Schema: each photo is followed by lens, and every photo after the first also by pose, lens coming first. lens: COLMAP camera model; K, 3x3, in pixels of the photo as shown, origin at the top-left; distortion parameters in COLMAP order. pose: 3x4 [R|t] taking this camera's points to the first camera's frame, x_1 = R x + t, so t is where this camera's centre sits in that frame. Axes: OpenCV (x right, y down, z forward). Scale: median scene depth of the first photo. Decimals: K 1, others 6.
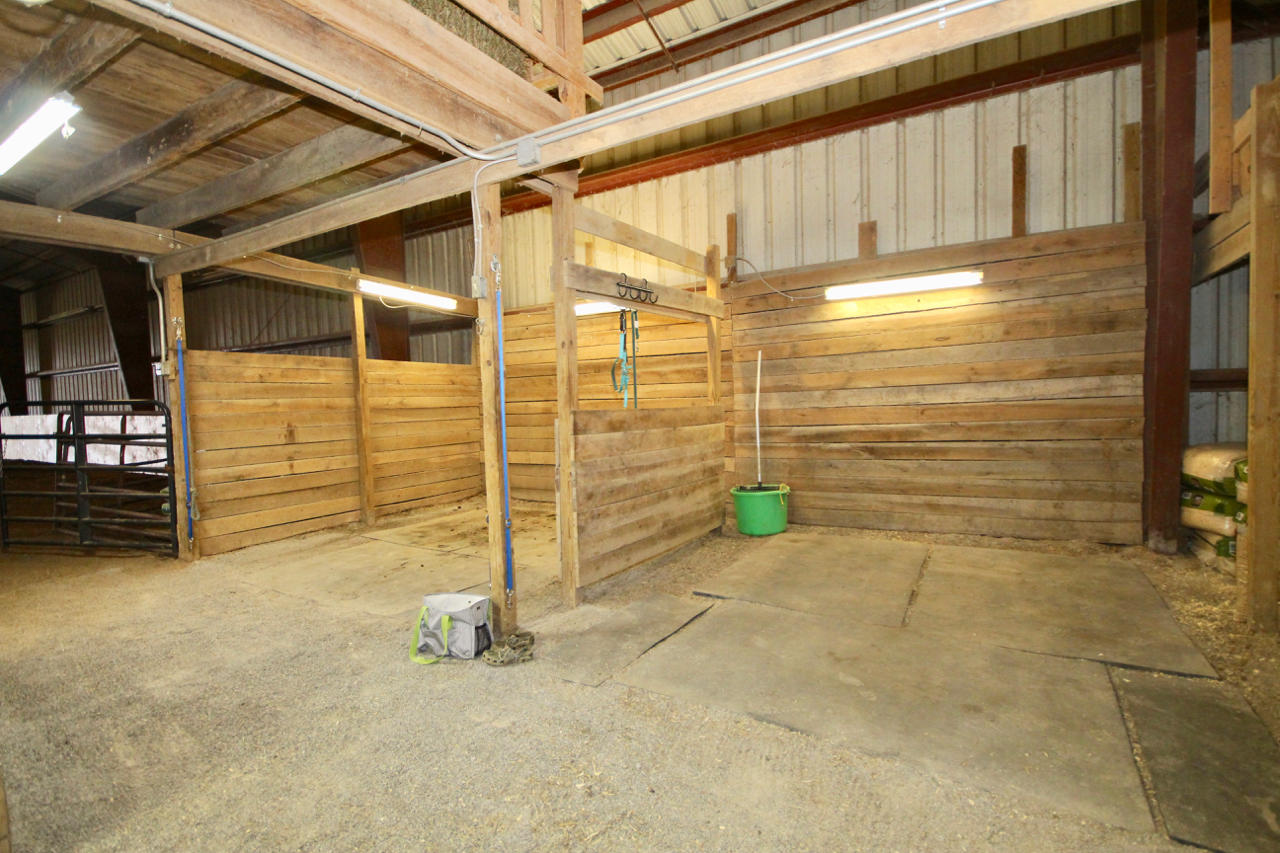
lens RADIAL K [[604.6, 0, 648.3], [0, 604.6, 429.1], [0, 0, 1]] dist [0.019901, -0.000364]
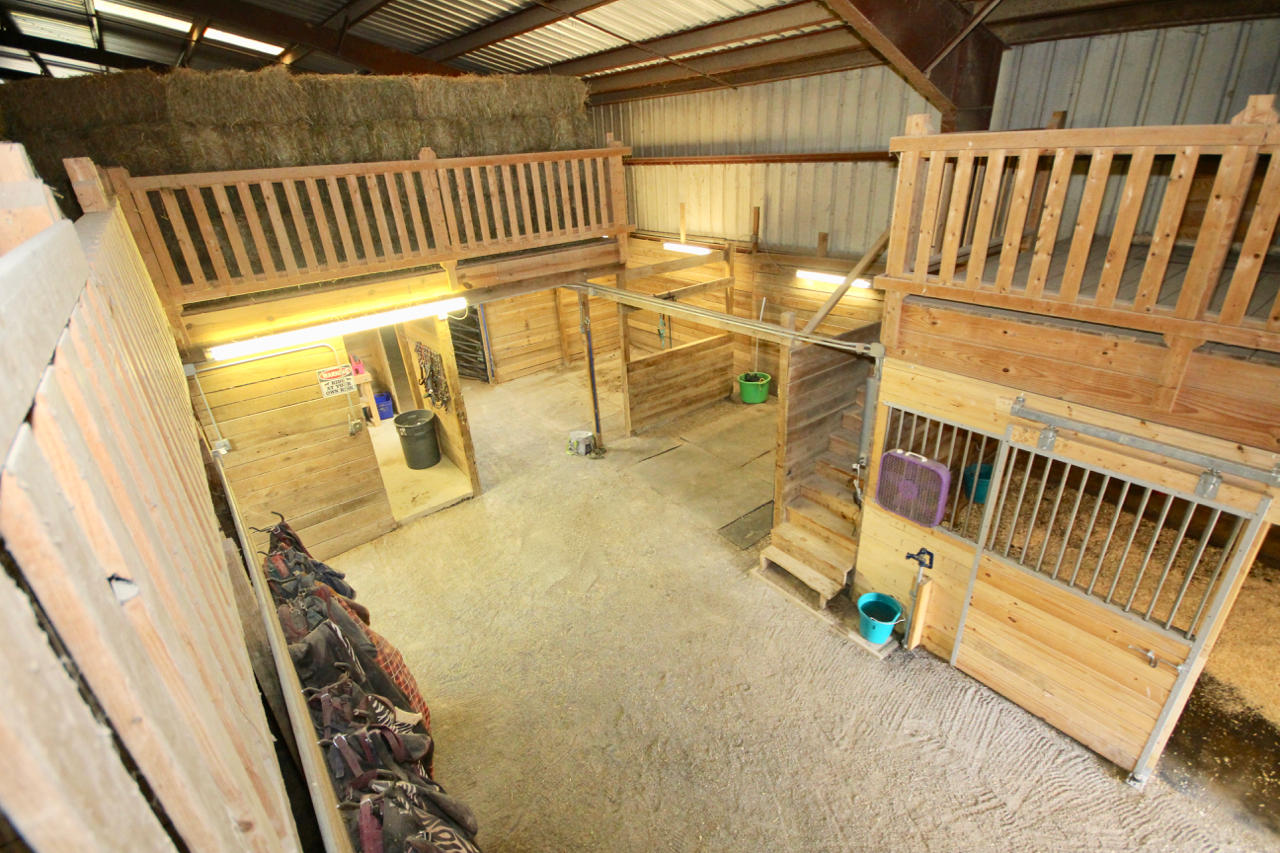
lens RADIAL K [[604.6, 0, 637.4], [0, 604.6, 431.3], [0, 0, 1]] dist [0.019901, -0.000364]
pose [[0.932429, 0.133229, -0.335897, 0.573806], [0.009291, 0.920405, 0.390856, -0.545529], [0.361235, -0.367566, 0.856974, -0.867301]]
